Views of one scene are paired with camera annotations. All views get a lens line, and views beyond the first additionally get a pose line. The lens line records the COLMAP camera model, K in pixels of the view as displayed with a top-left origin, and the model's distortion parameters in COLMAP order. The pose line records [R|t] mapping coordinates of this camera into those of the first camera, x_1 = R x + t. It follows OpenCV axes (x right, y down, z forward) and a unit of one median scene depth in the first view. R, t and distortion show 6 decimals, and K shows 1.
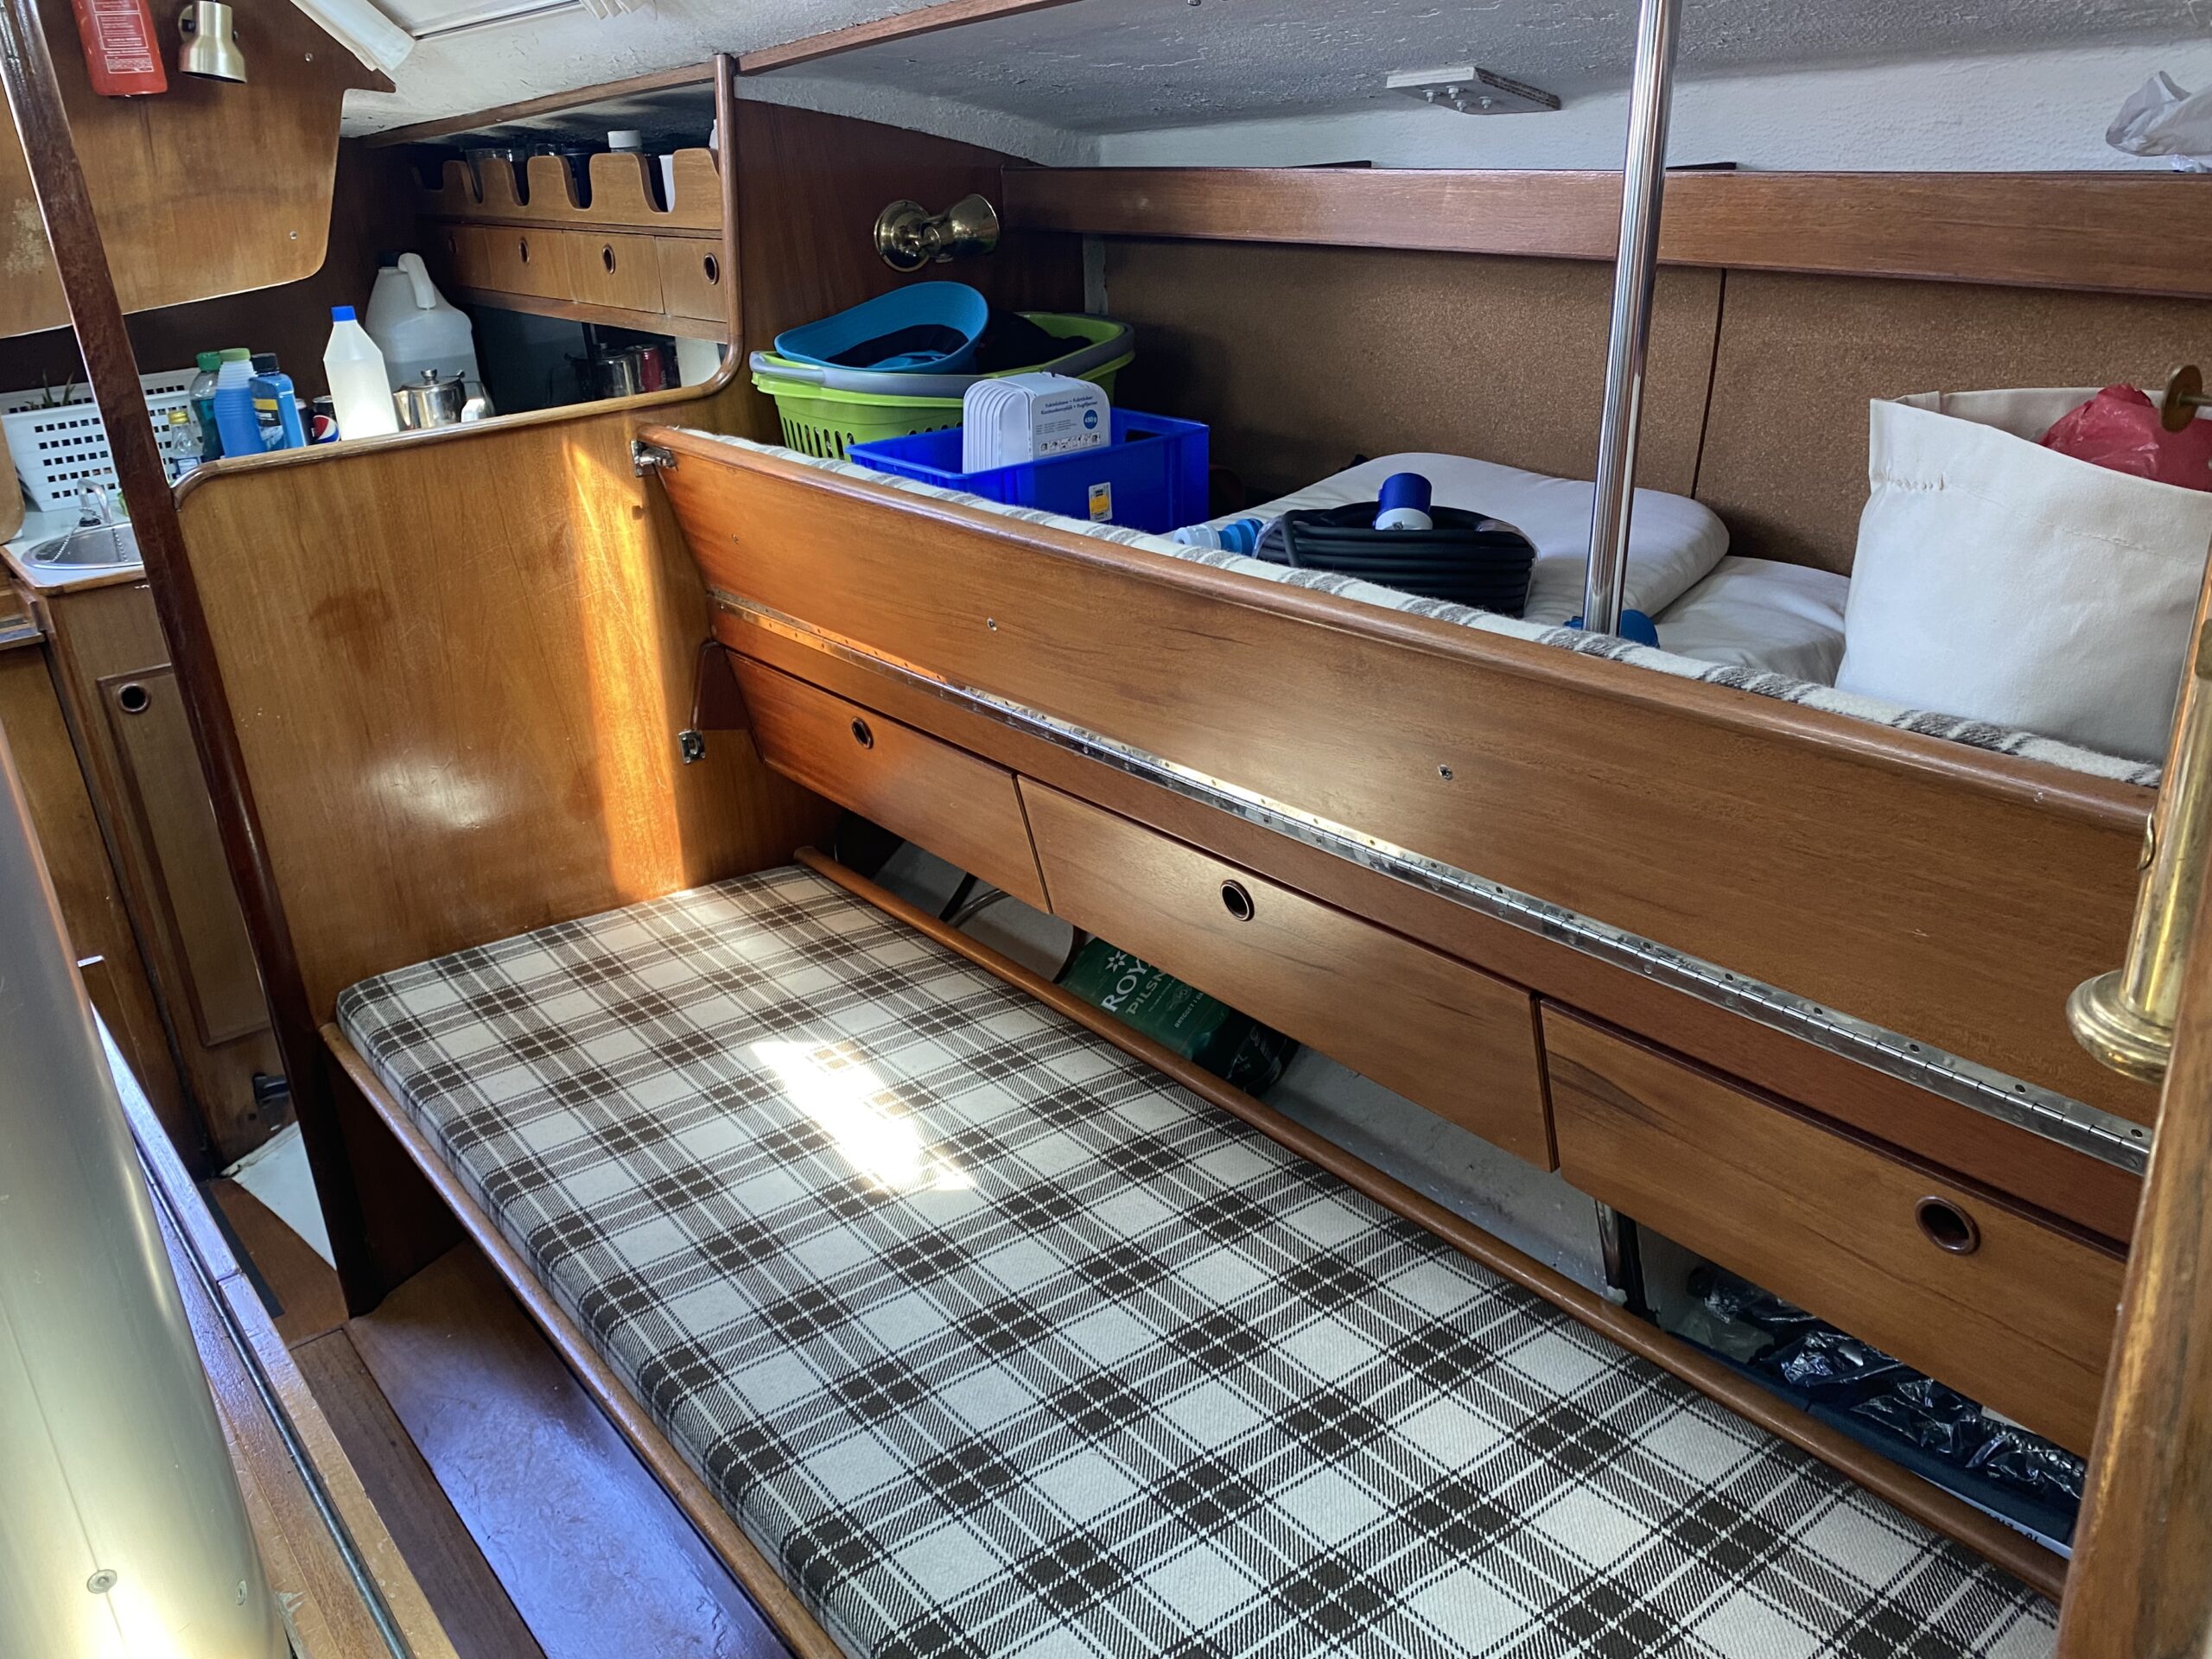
lens RADIAL K [[1795.9, 0, 1101.9], [0, 1795.9, 842.6], [0, 0, 1]] dist [0.014451, -0.008761]
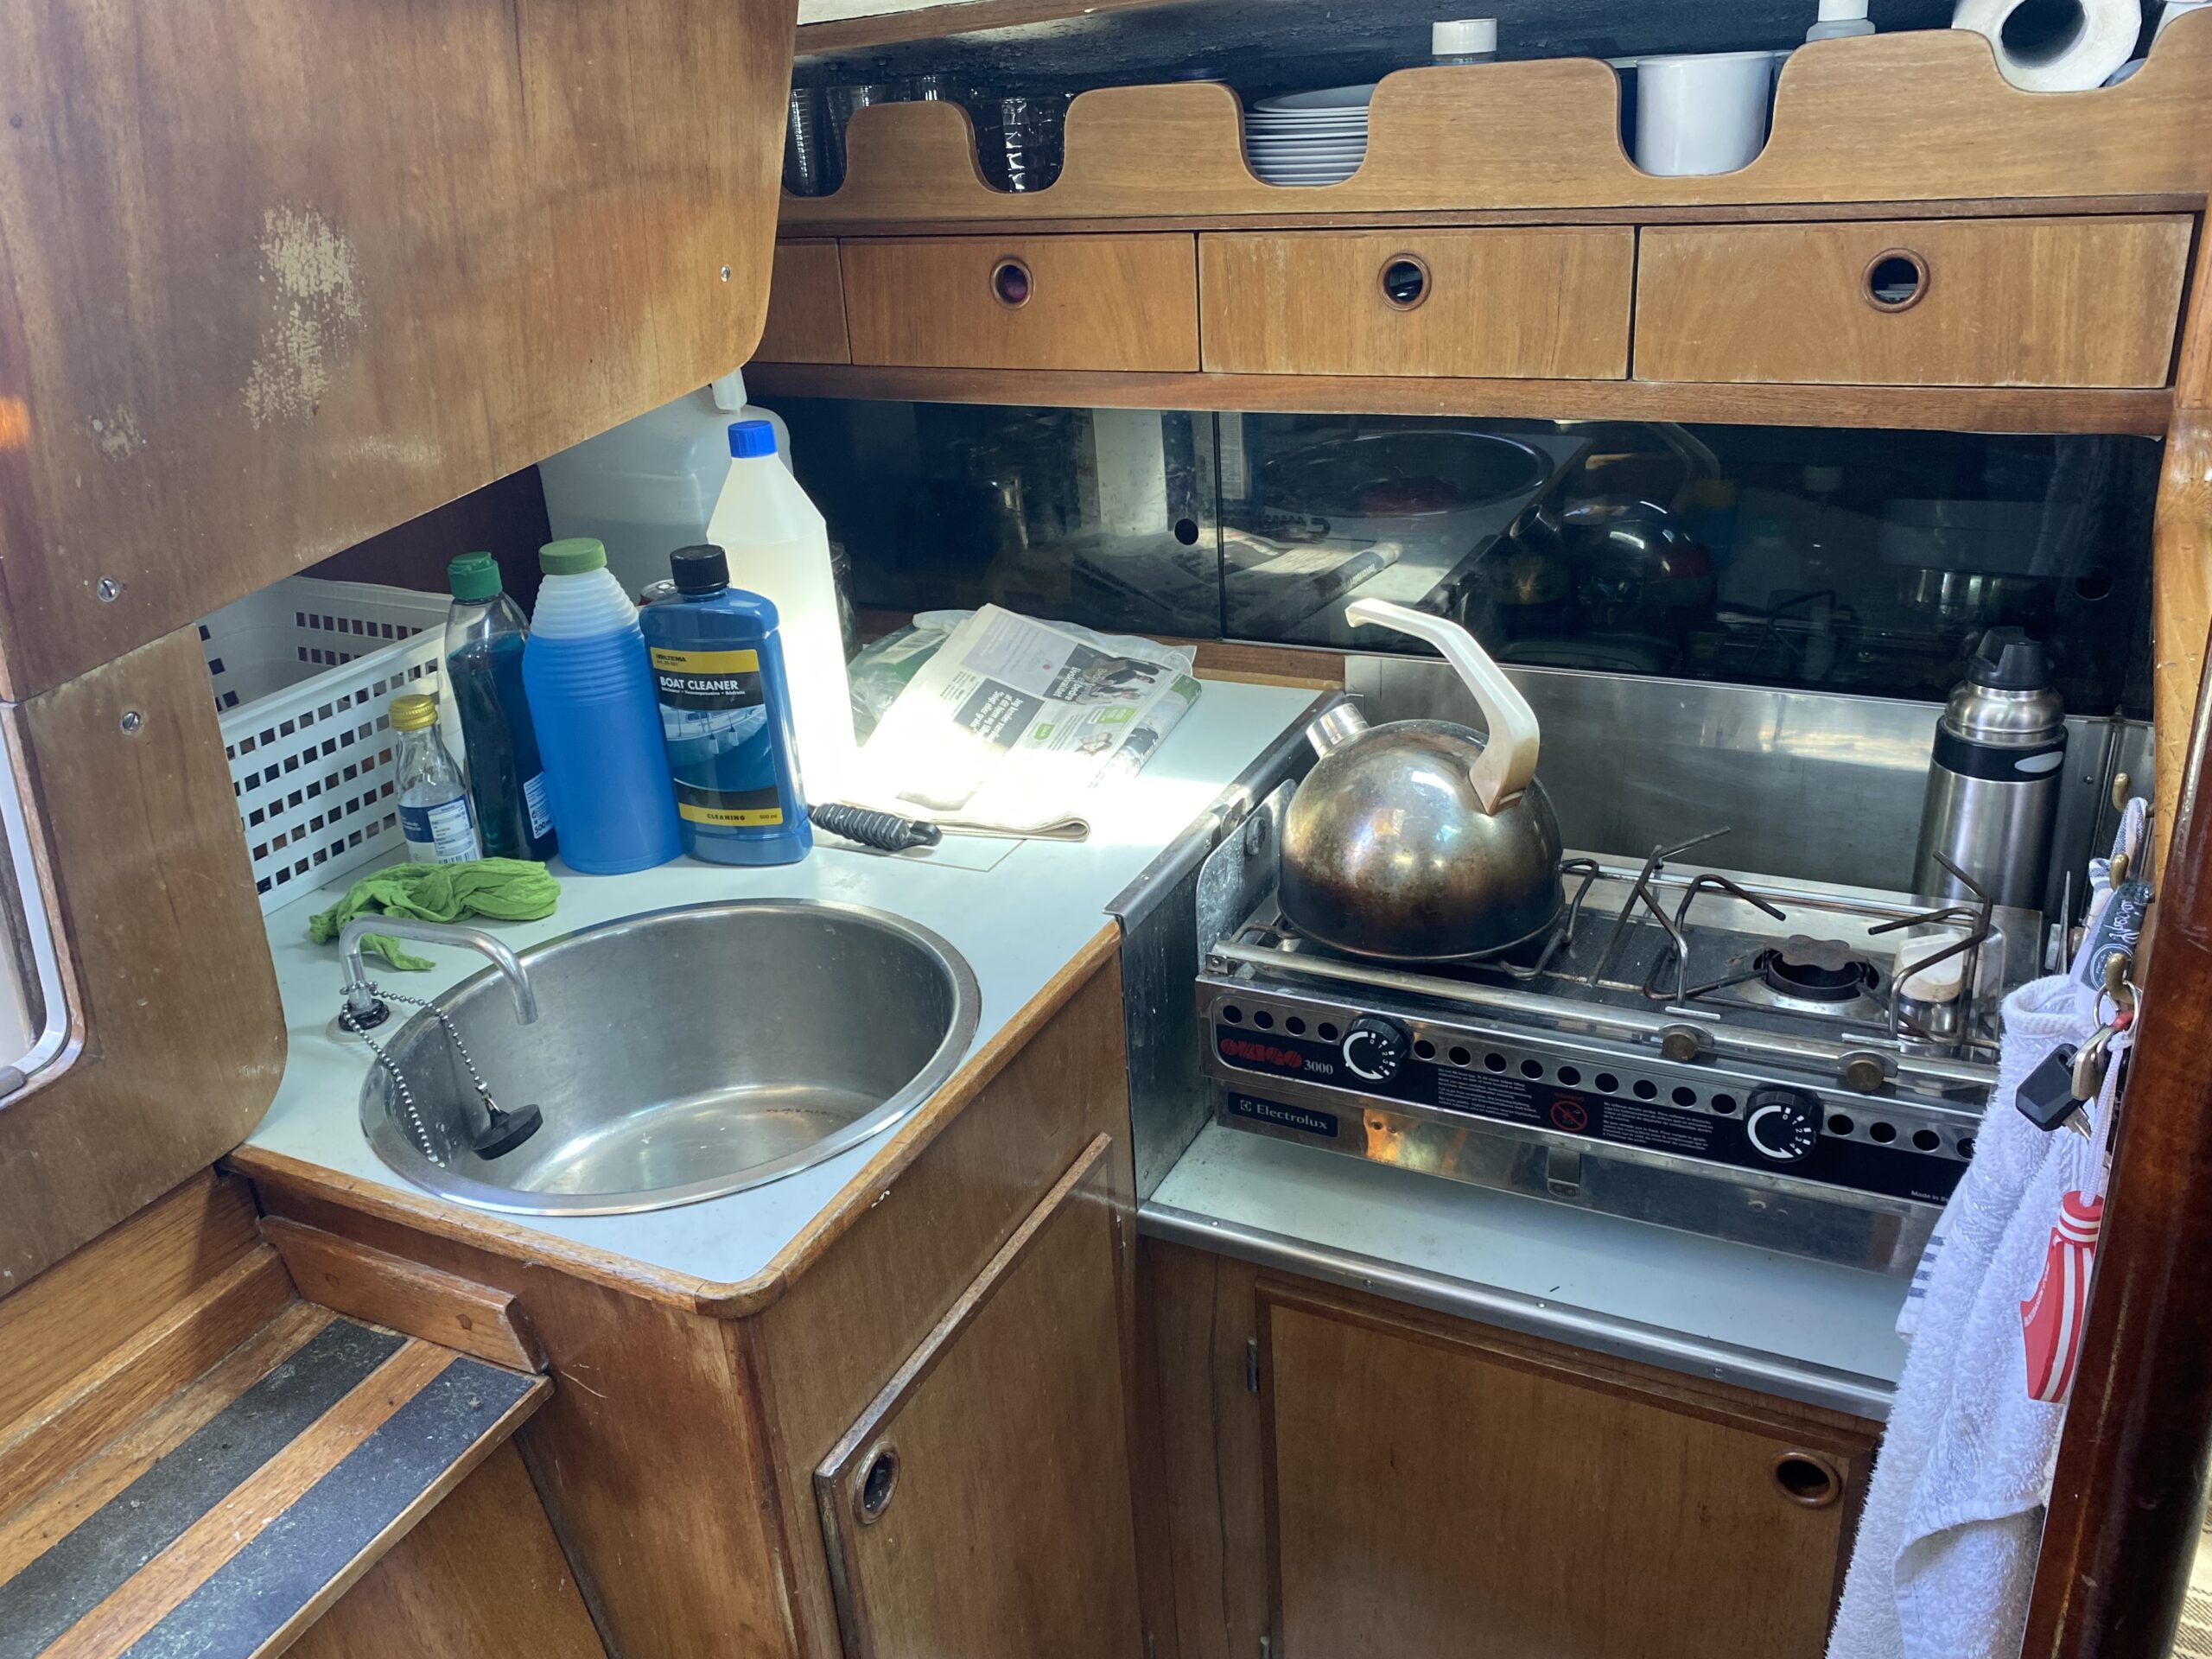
lens RADIAL K [[1795.9, 0, 1103.0], [0, 1795.9, 831.4], [0, 0, 1]] dist [0.014451, -0.008761]
pose [[0.906786, -0.176227, 0.382992, -0.579730], [0.177926, 0.983546, 0.031297, -0.208467], [-0.382206, 0.039764, 0.923221, 0.587116]]
